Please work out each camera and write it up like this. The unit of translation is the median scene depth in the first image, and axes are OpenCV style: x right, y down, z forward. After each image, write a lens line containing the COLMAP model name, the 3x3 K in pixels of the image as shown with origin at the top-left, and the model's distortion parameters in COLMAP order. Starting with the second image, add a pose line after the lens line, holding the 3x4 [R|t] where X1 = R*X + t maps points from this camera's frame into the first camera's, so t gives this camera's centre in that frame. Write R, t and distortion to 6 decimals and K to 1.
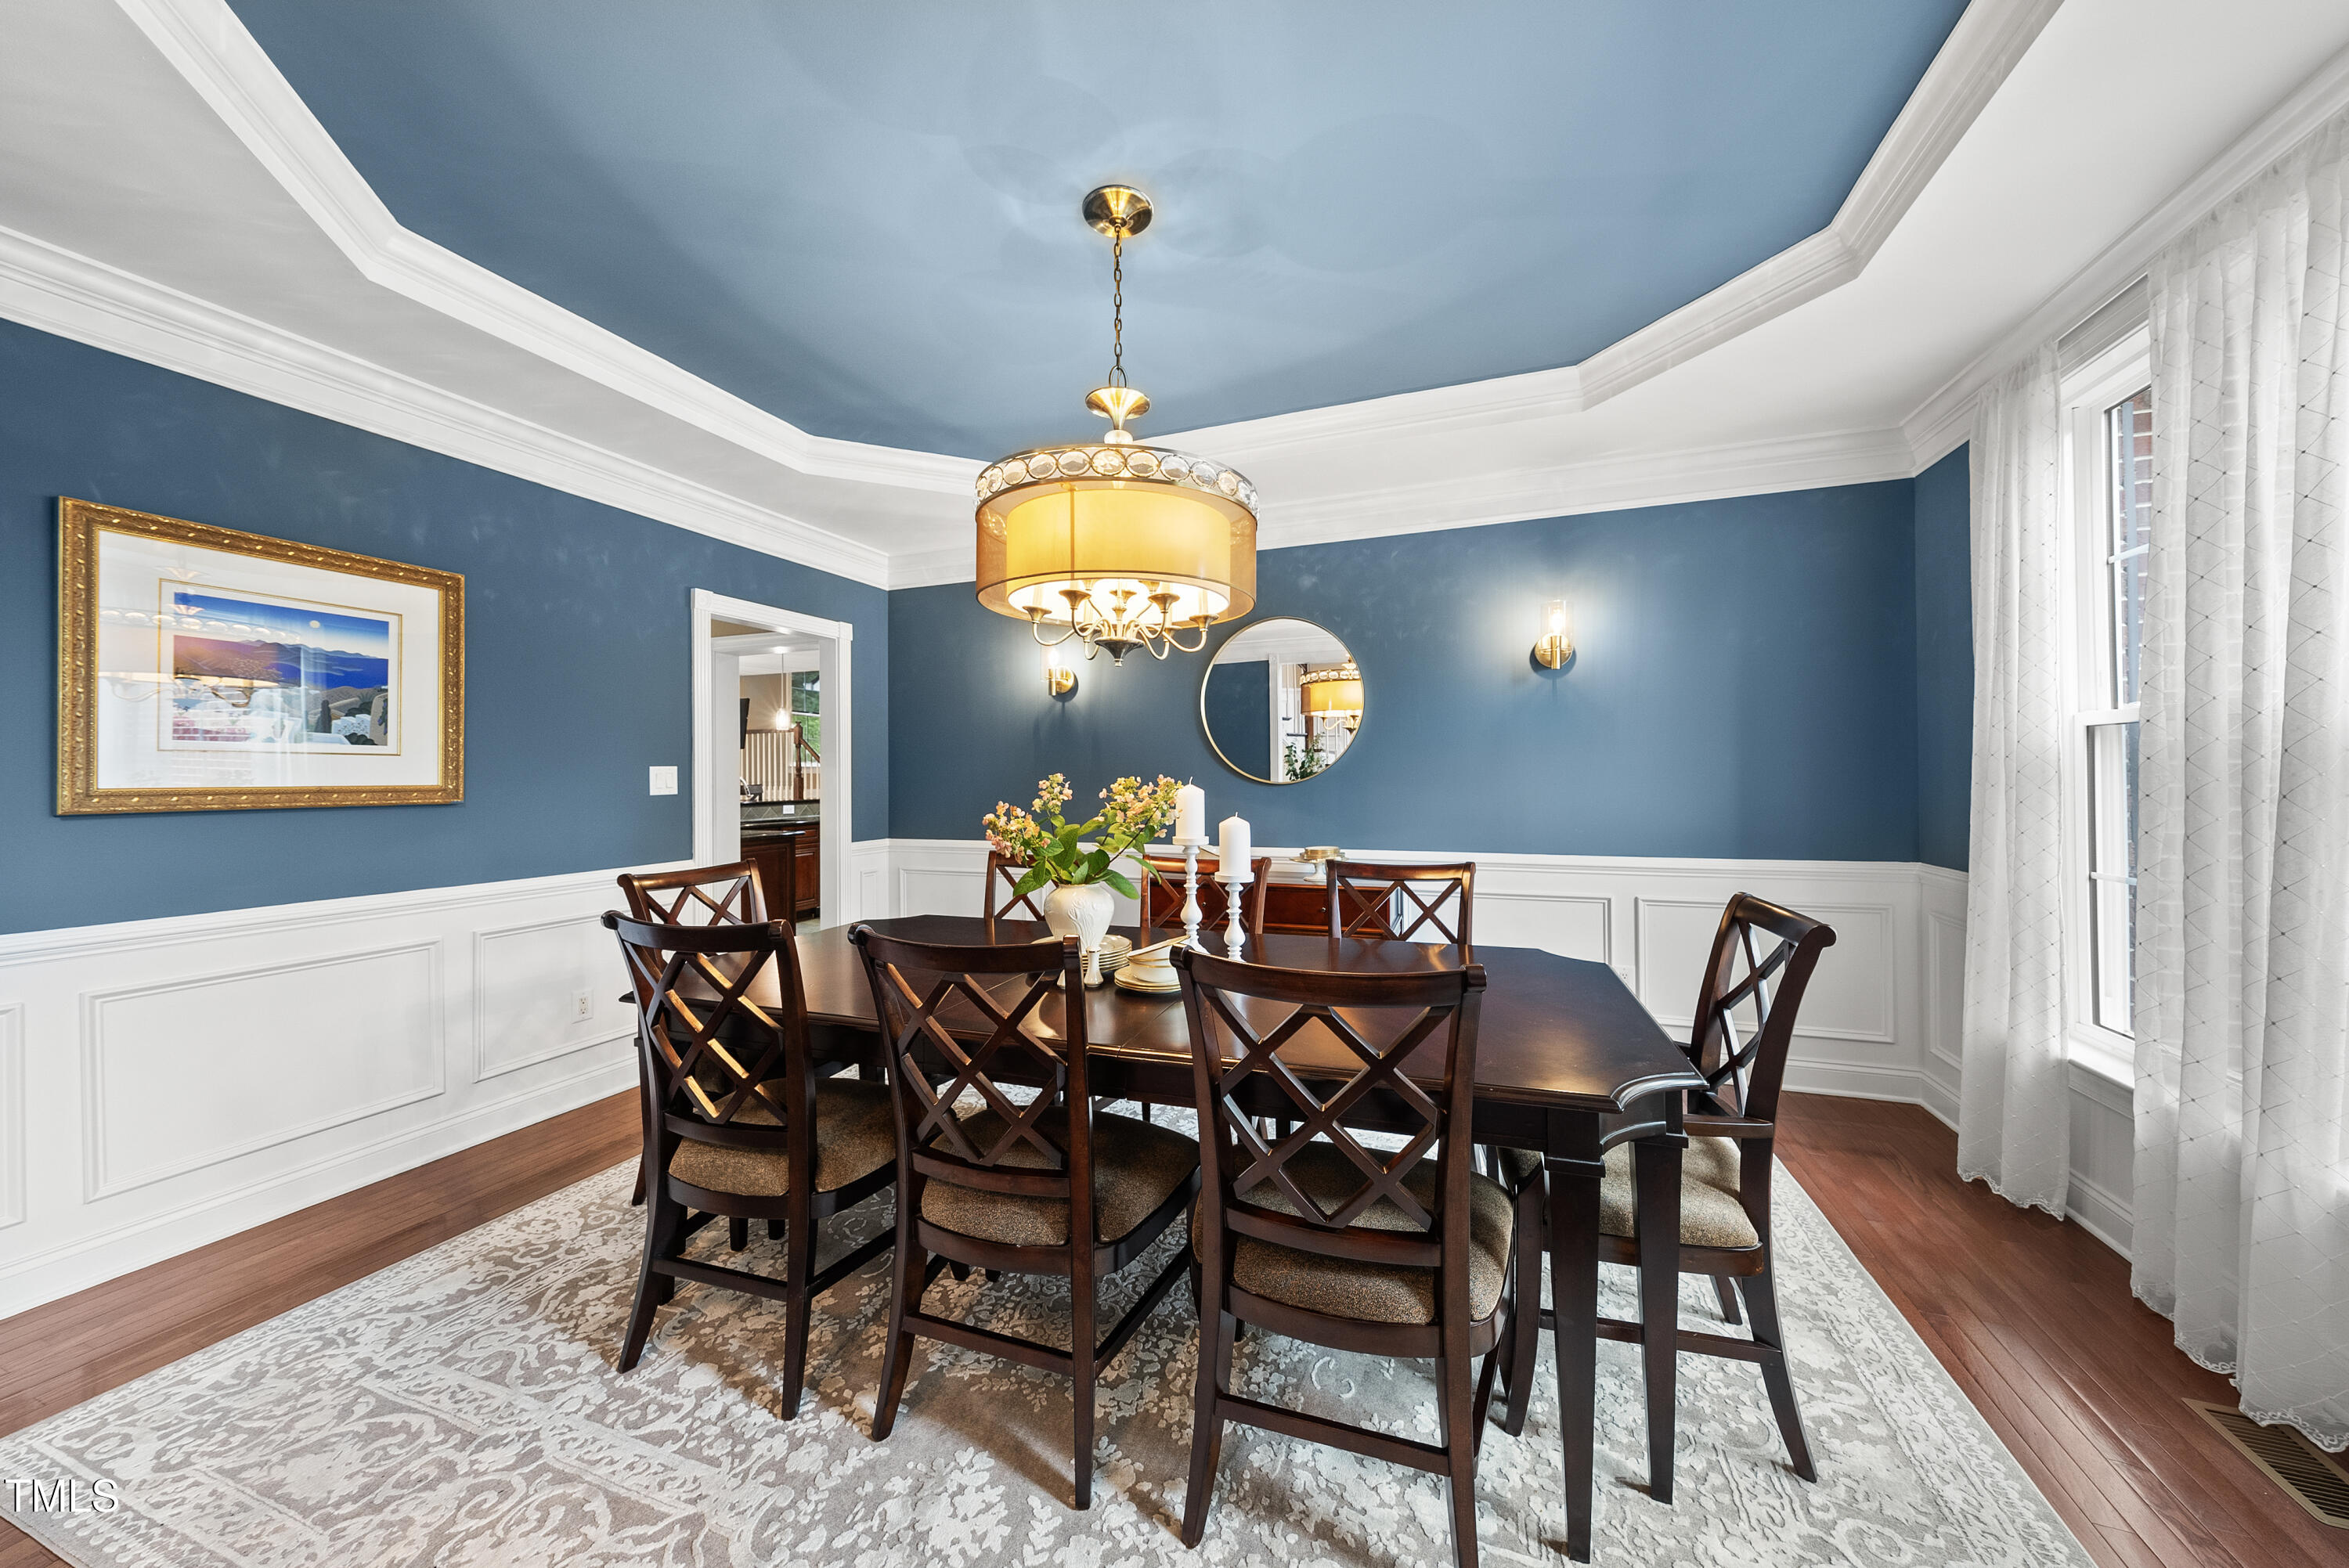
lens RADIAL K [[808.0, 0, 1175.3], [0, 808.0, 783.9], [0, 0, 1]] dist [-0.003043, 0.001125]
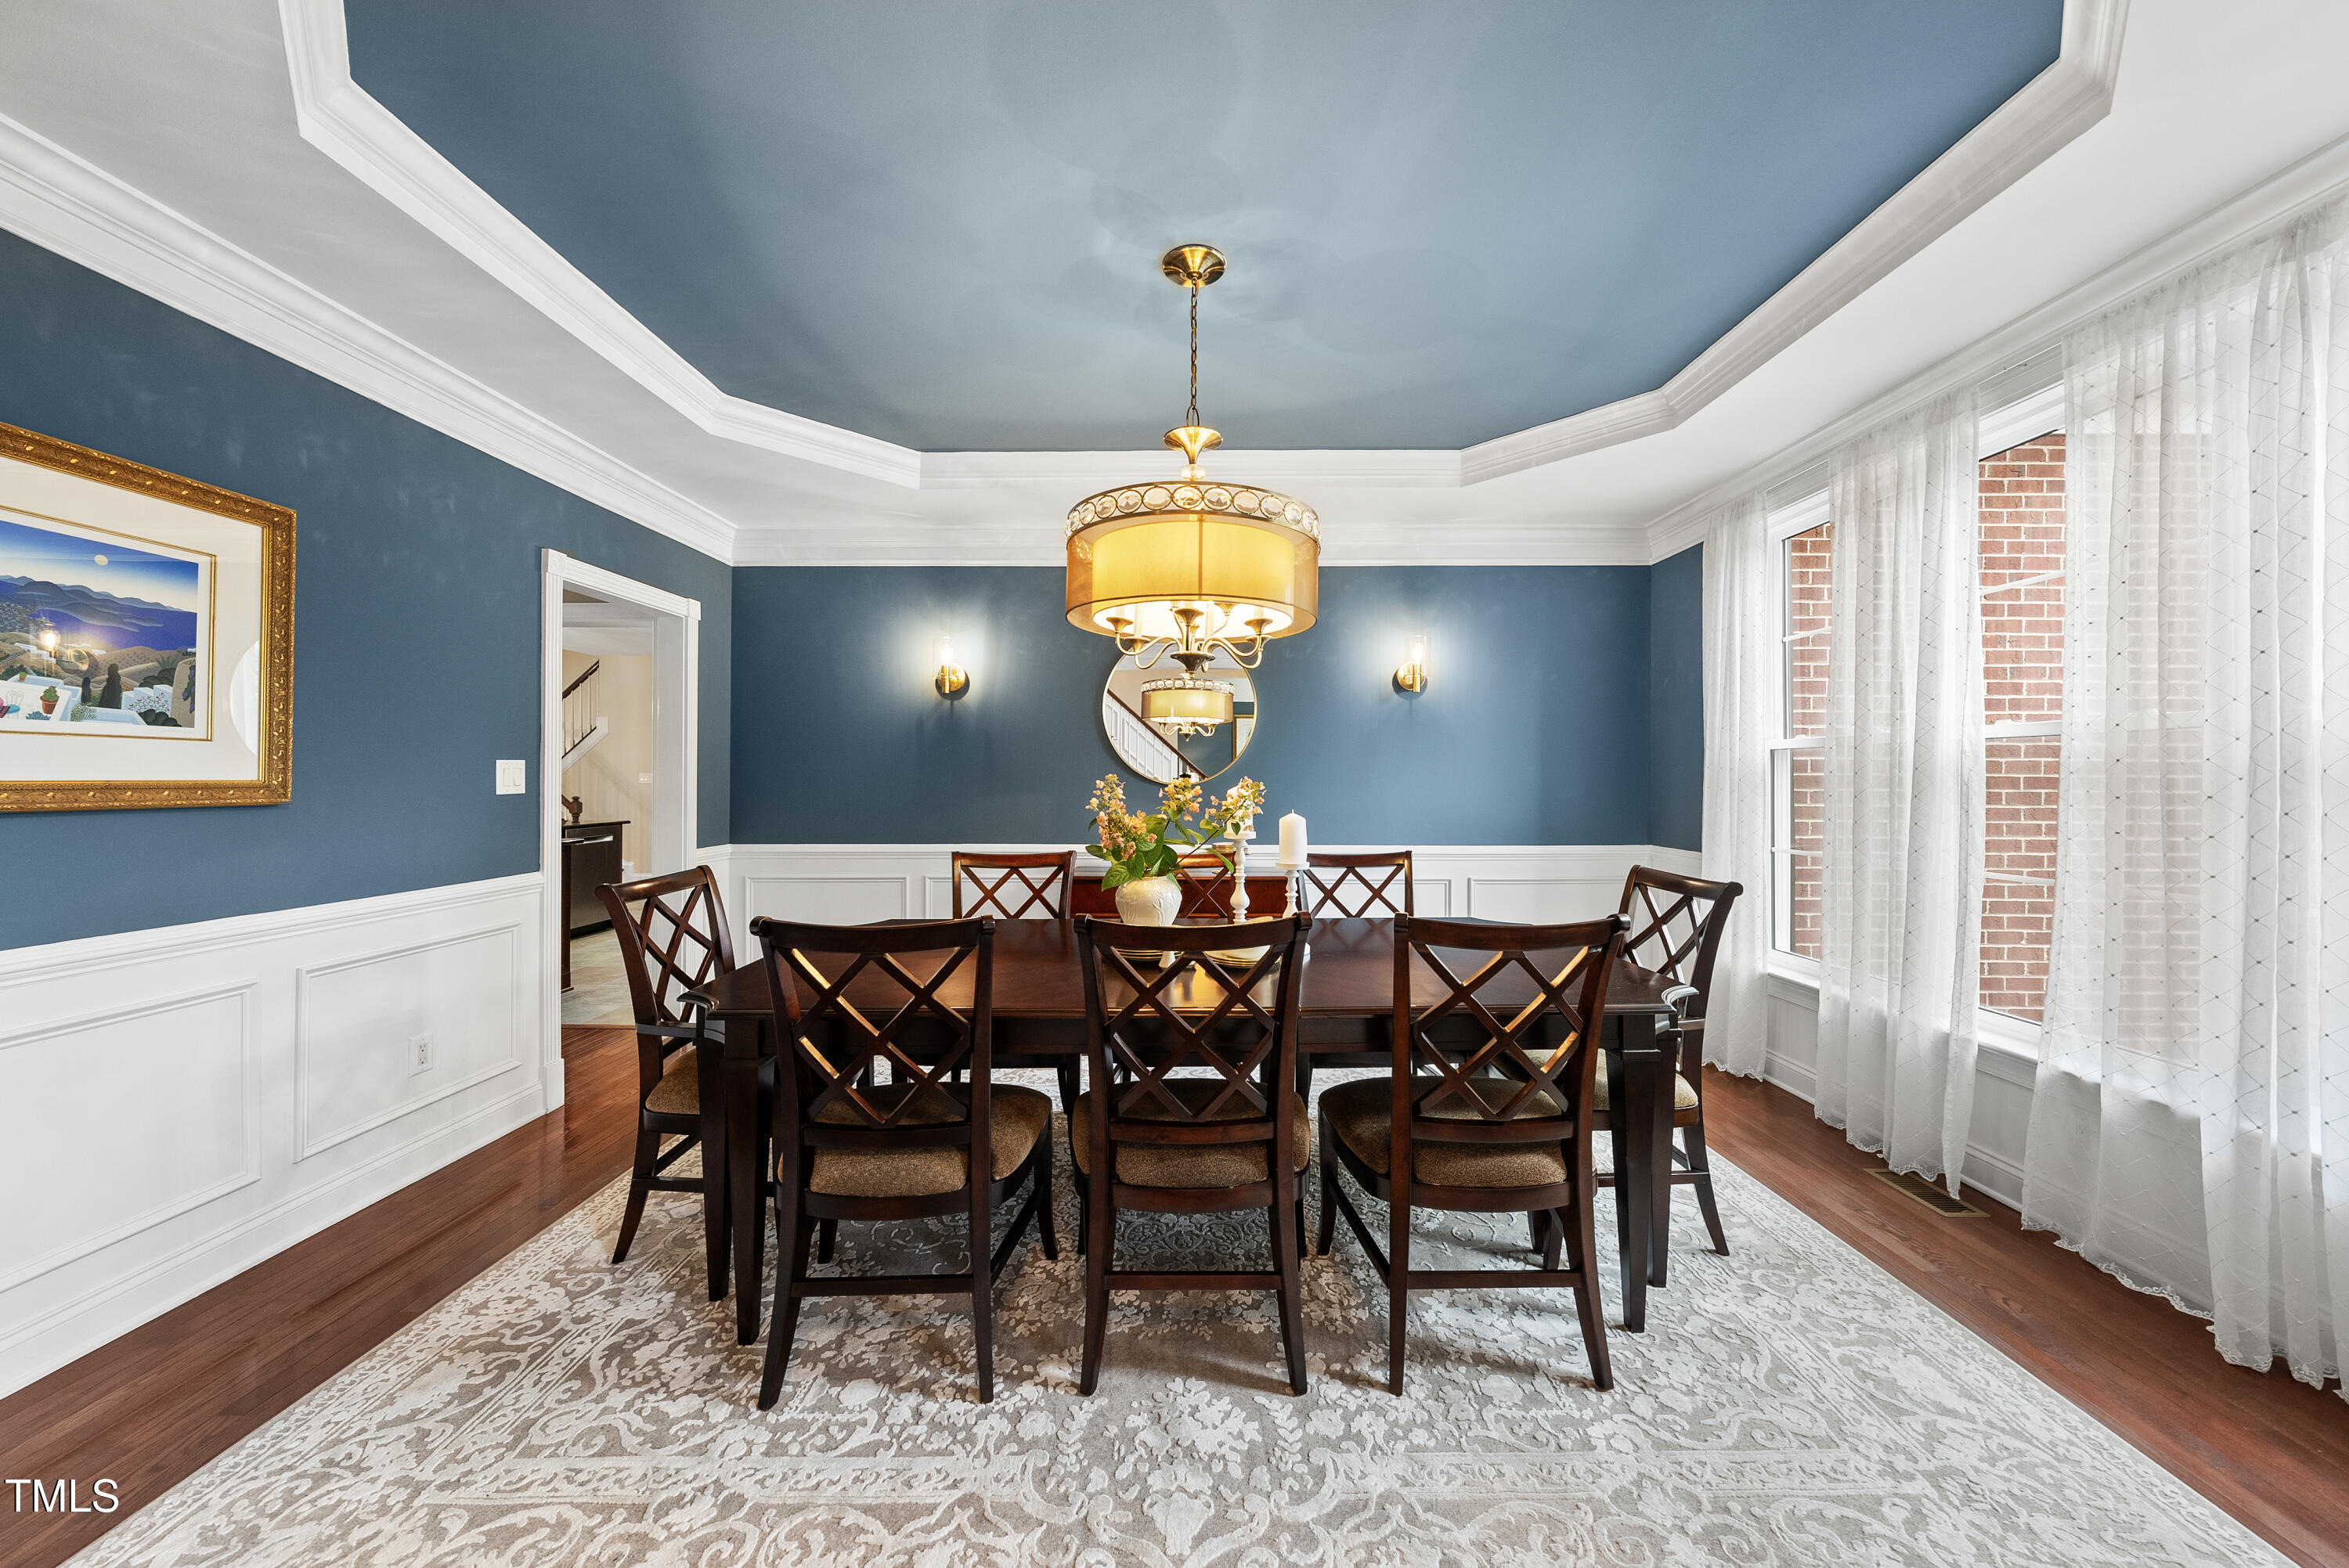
lens RADIAL K [[808.0, 0, 1190.2], [0, 808.0, 786.8], [0, 0, 1]] dist [-0.003043, 0.001125]
pose [[0.938868, 0.005342, 0.344235, -0.411659], [-0.006027, 0.999981, 0.000920, 0.002156], [-0.344224, -0.002939, 0.938883, -0.034536]]
